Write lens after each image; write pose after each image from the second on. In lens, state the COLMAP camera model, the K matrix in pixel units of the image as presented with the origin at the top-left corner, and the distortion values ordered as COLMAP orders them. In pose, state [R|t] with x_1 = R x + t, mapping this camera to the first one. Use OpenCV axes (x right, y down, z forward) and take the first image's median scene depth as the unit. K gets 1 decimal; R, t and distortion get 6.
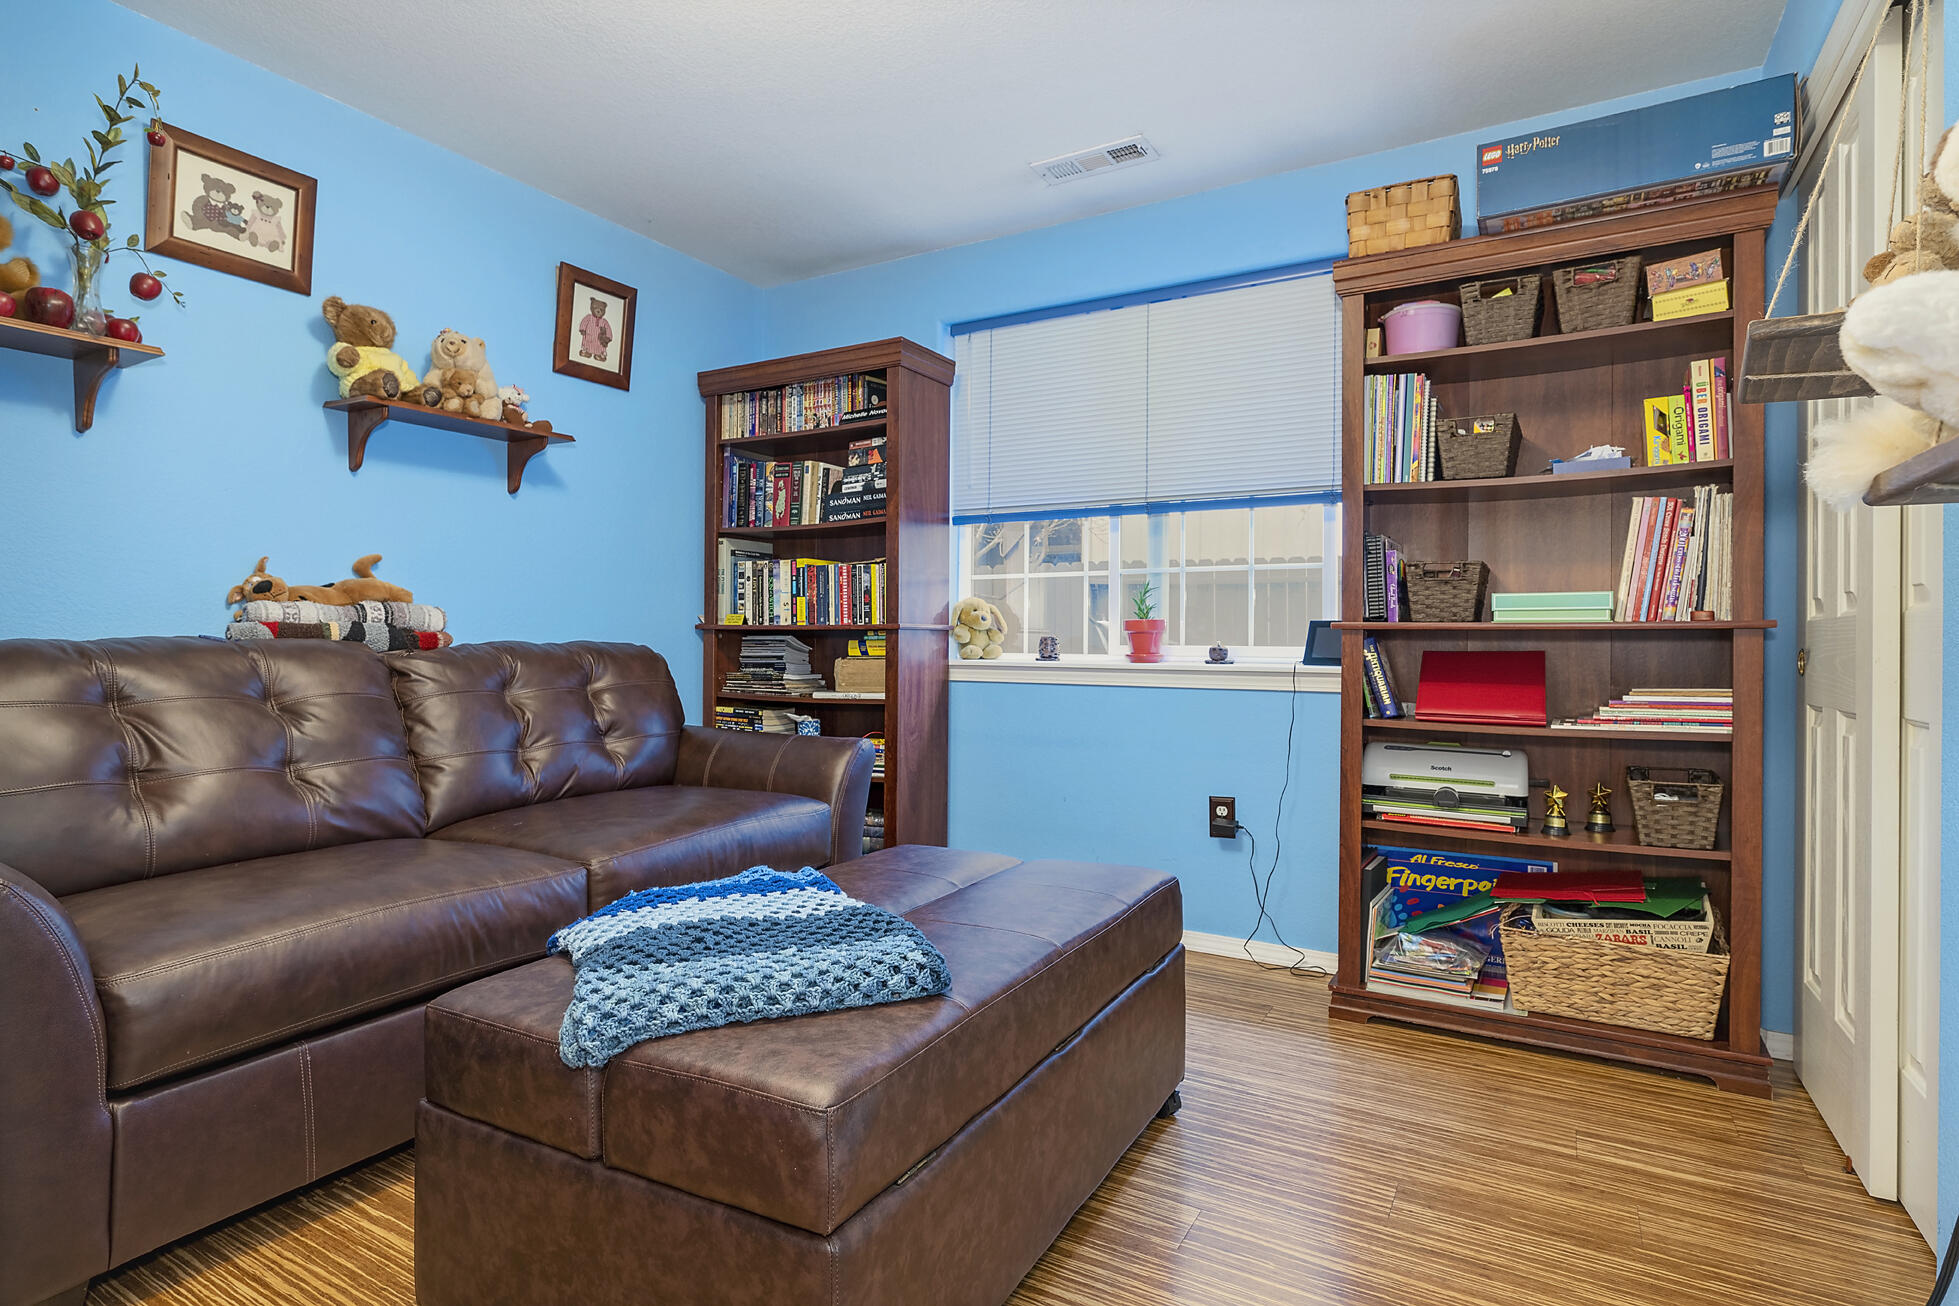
lens RADIAL K [[1005.2, 0, 977.2], [0, 1005.2, 646.5], [0, 0, 1]] dist [0.001450, -0.000337]
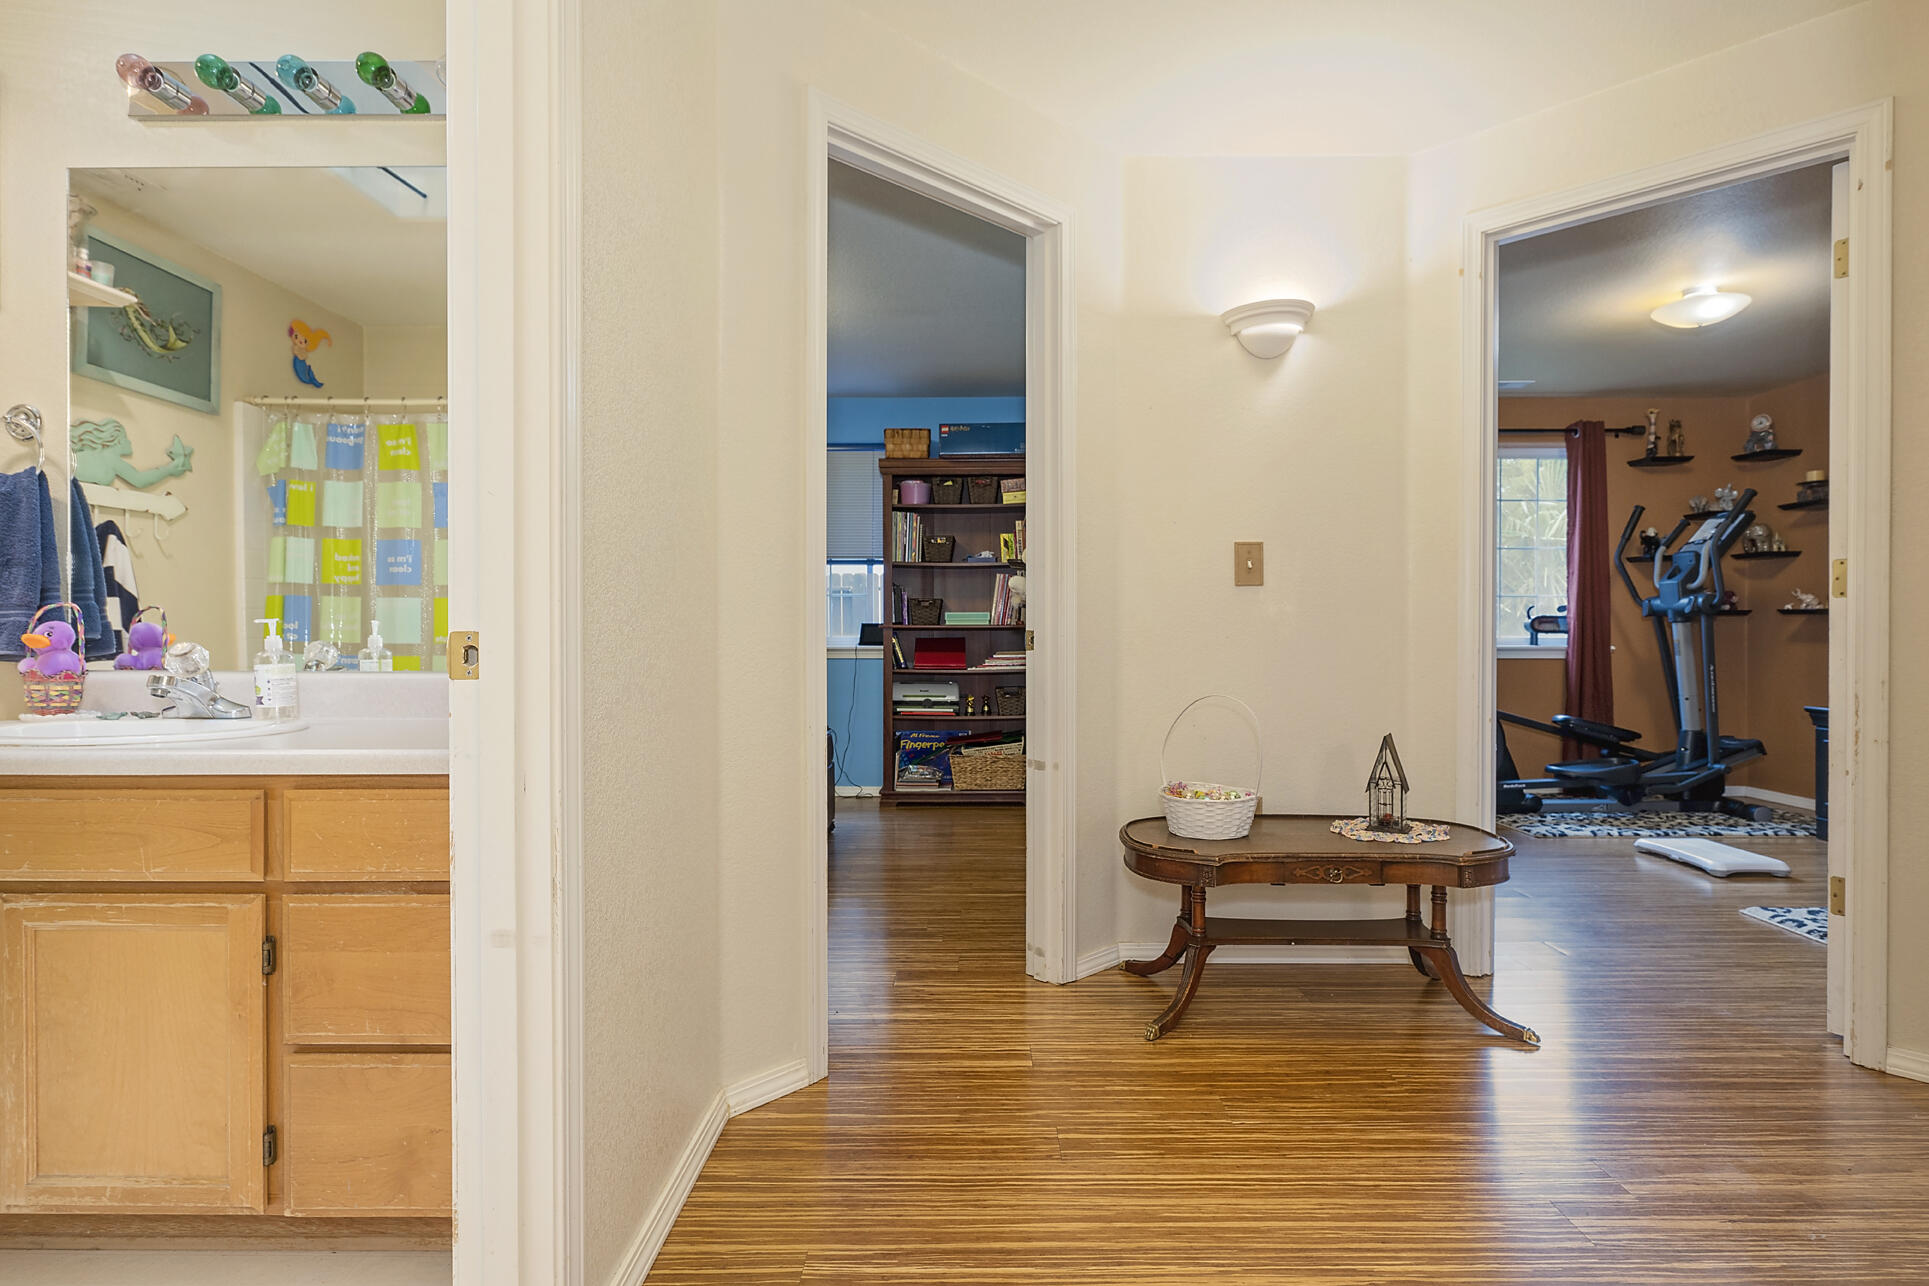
lens RADIAL K [[989.8, 0, 964.3], [0, 989.8, 640.4], [0, 0, 1]] dist [0.001450, -0.000337]
pose [[0.868524, -0.010757, 0.495531, -0.552995], [0.006859, 0.999930, 0.009685, -0.010374], [-0.495600, -0.005013, 0.868536, -0.955065]]
